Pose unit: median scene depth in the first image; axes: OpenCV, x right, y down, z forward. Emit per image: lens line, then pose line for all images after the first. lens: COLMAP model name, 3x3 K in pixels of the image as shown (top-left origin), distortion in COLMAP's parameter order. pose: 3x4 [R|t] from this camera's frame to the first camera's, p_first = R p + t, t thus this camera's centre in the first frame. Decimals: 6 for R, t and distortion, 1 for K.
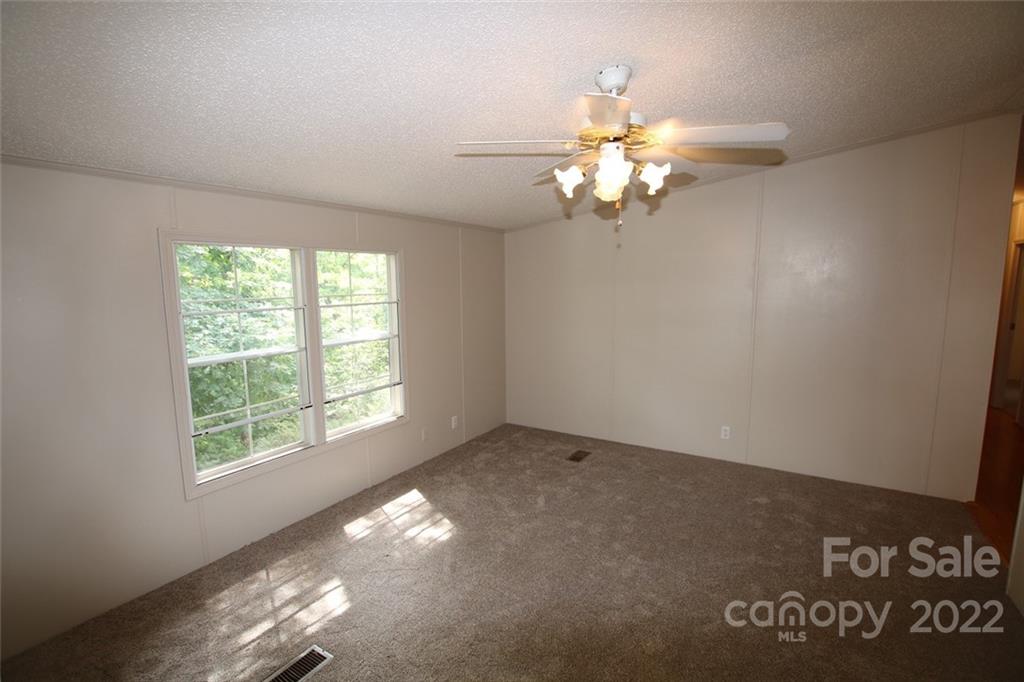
lens RADIAL K [[476.7, 0, 510.7], [0, 476.7, 342.4], [0, 0, 1]] dist [-0.030233, 0.003794]
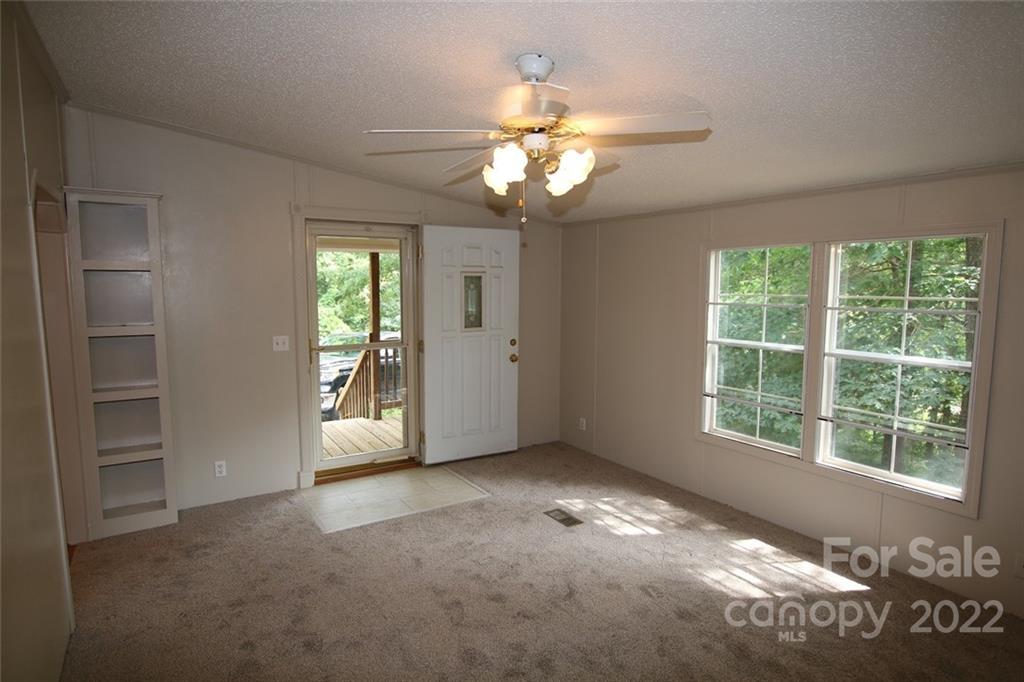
lens RADIAL K [[566.6, 0, 513.0], [0, 566.6, 340.7], [0, 0, 1]] dist [-0.001272, -0.000063]
pose [[-0.425616, 0.104779, -0.898817, 0.872363], [-0.112034, 0.979530, 0.167240, -0.140562], [0.897942, 0.171878, -0.405165, 1.007401]]
